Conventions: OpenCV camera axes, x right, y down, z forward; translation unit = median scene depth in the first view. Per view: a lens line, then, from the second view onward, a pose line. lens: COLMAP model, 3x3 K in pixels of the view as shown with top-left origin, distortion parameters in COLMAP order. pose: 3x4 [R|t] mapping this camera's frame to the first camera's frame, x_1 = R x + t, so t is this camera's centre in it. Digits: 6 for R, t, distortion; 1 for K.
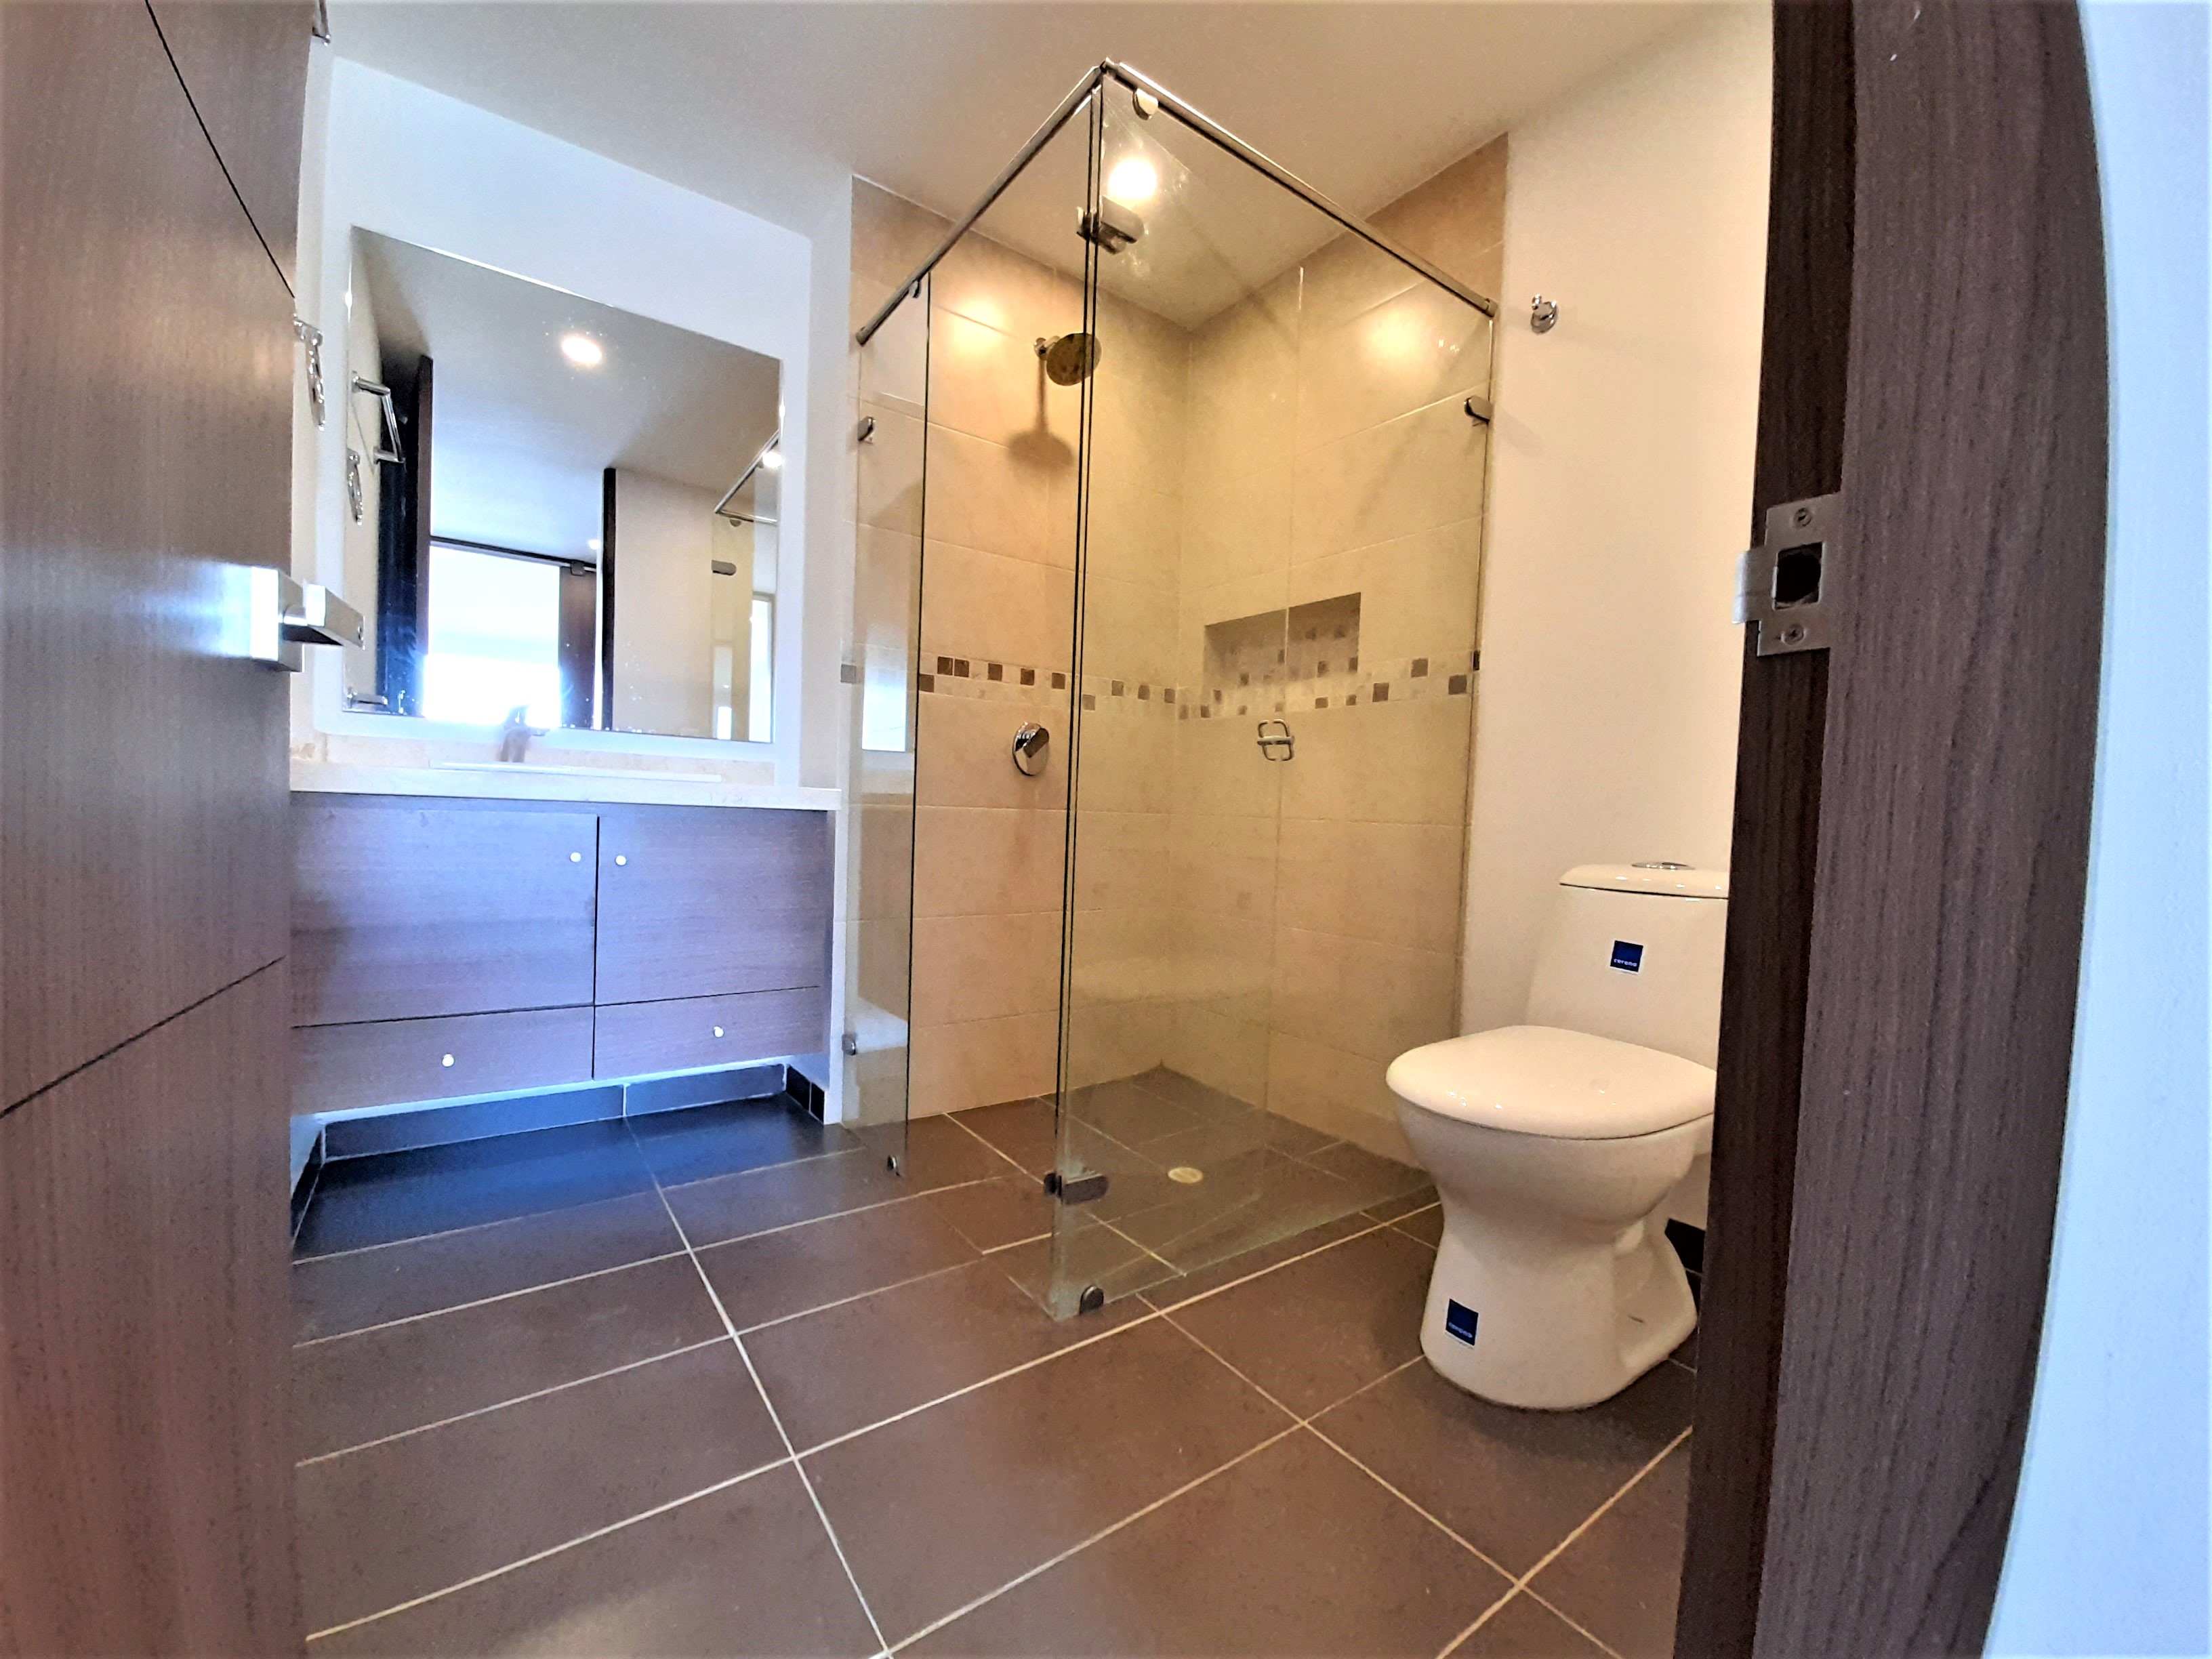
lens RADIAL K [[870.5, 0, 1091.5], [0, 870.5, 840.8], [0, 0, 1]] dist [0.010857, -0.011281]
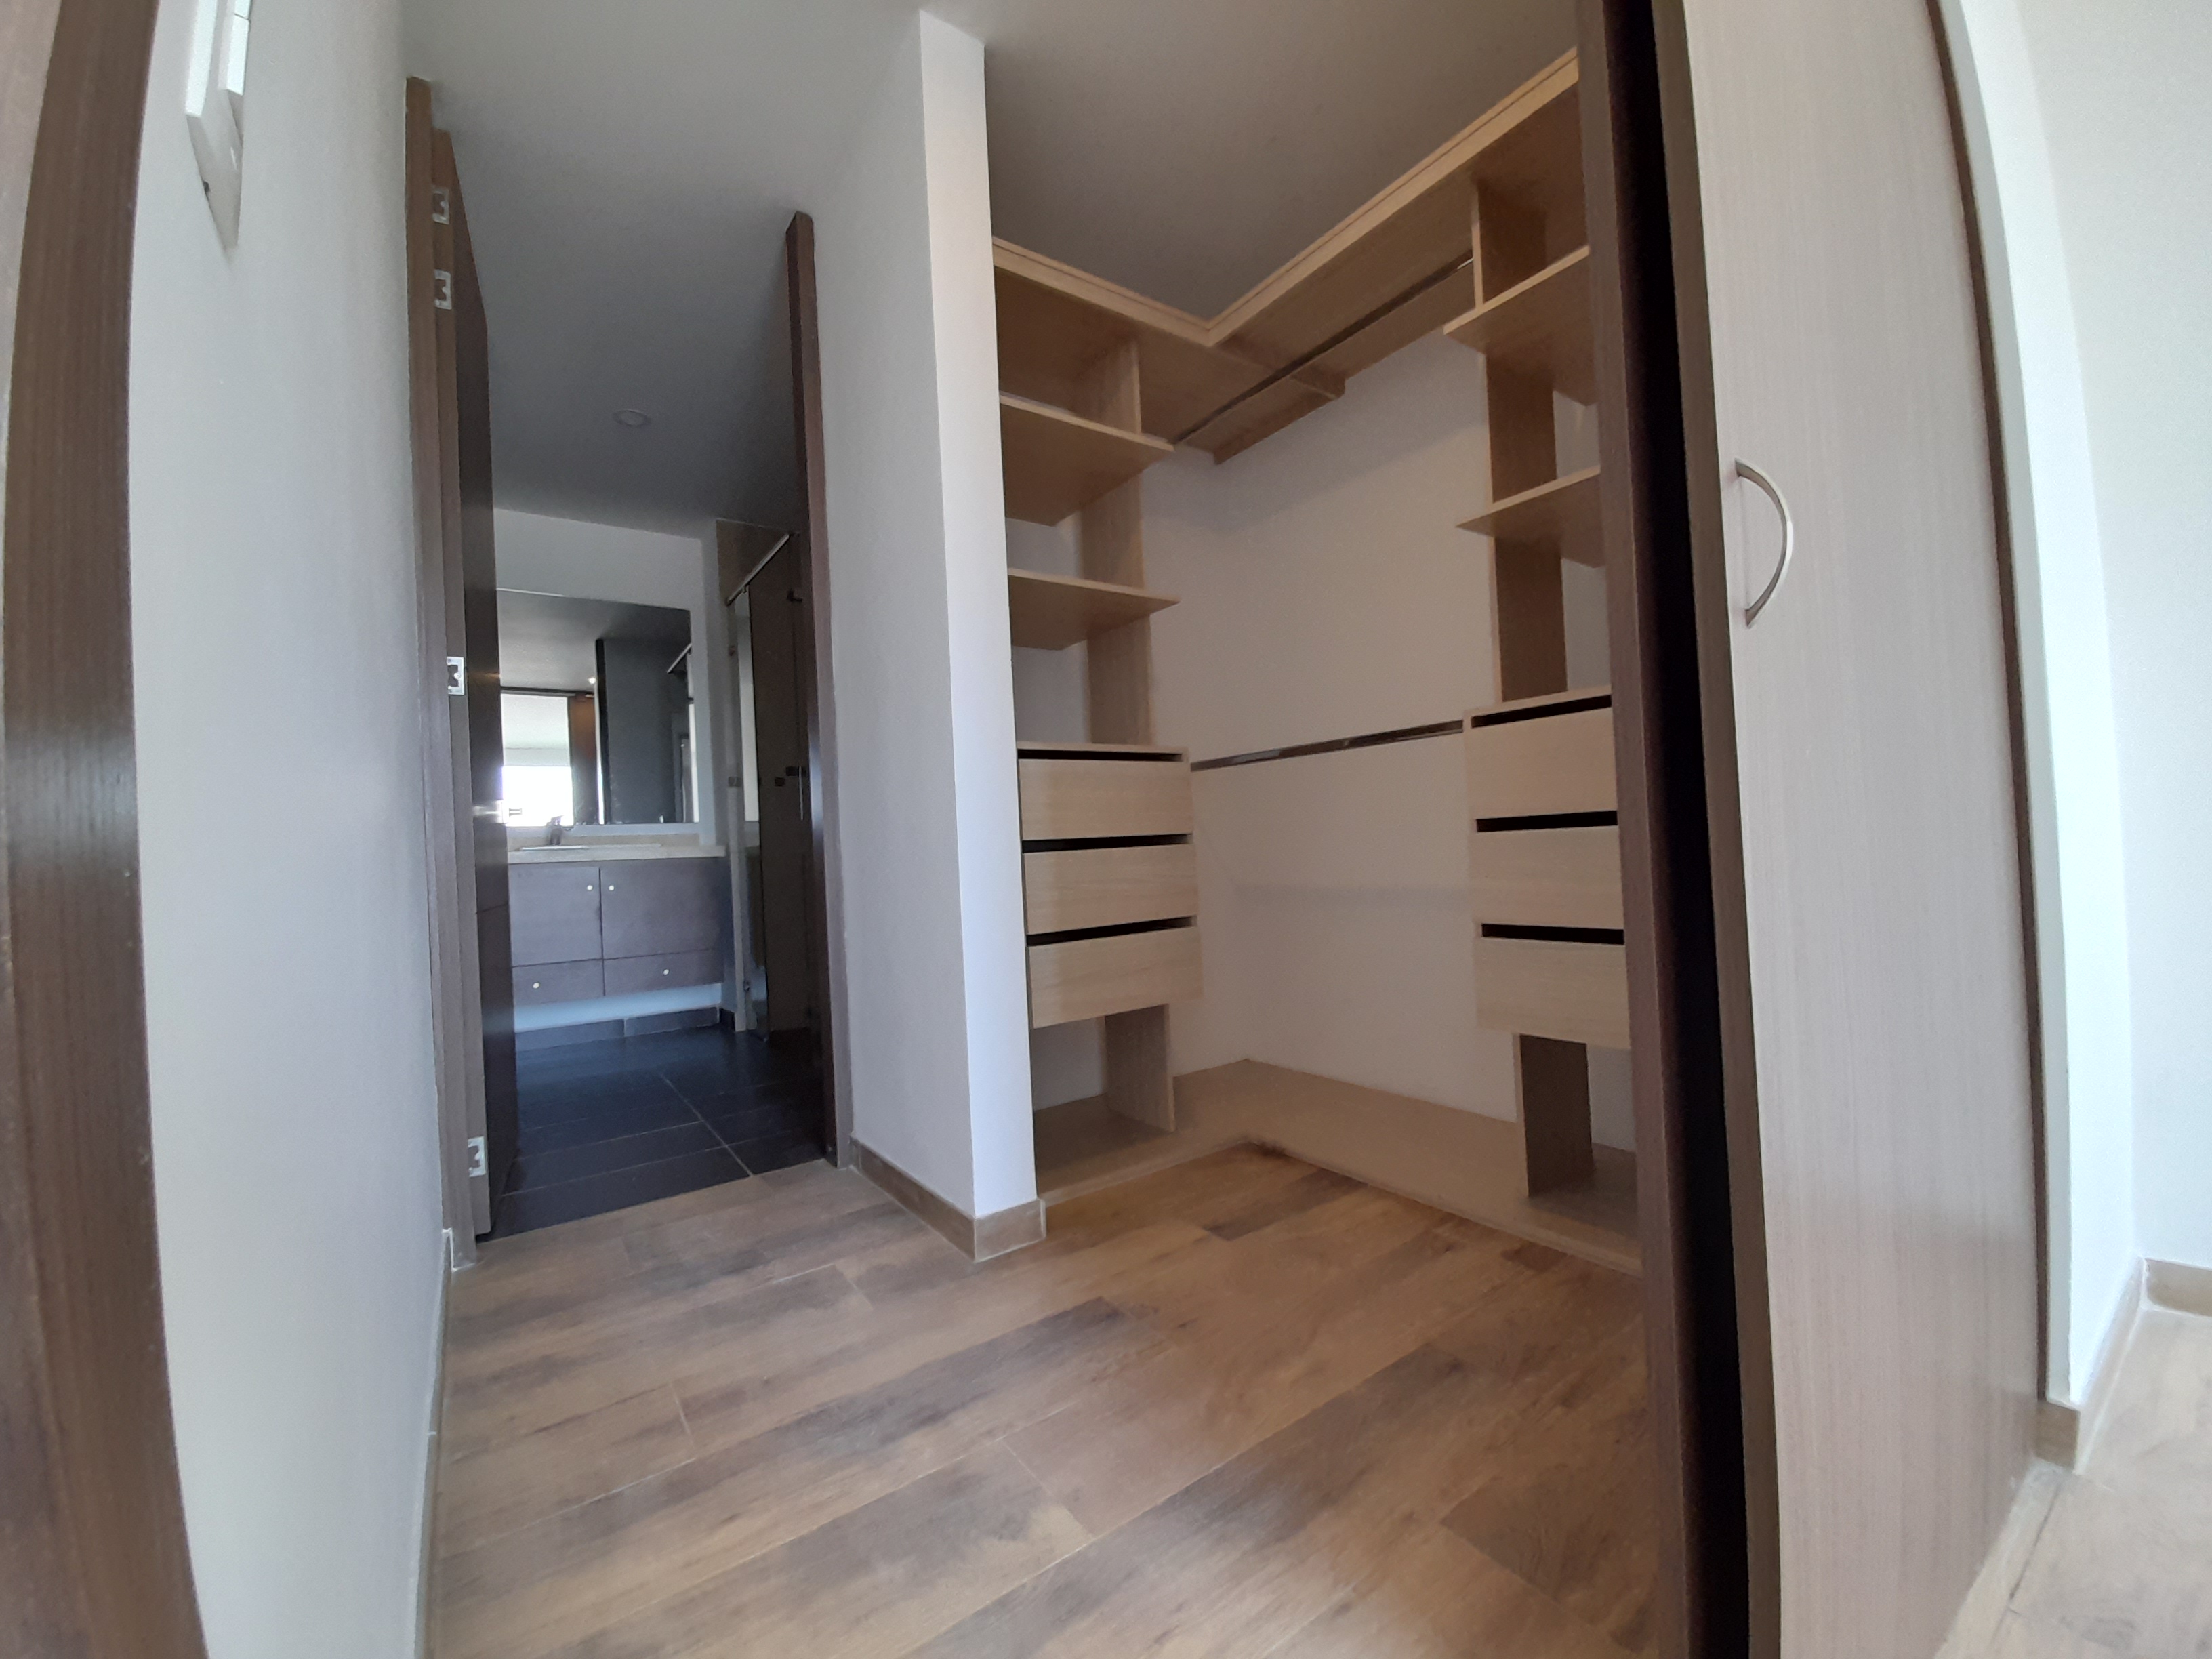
lens RADIAL K [[870.5, 0, 1114.1], [0, 870.5, 828.1], [0, 0, 1]] dist [0.010857, -0.011281]
pose [[0.996812, -0.079014, 0.011064, 0.485574], [0.079442, 0.995778, -0.045991, 0.051528], [-0.007383, 0.046724, 0.998881, -0.826400]]
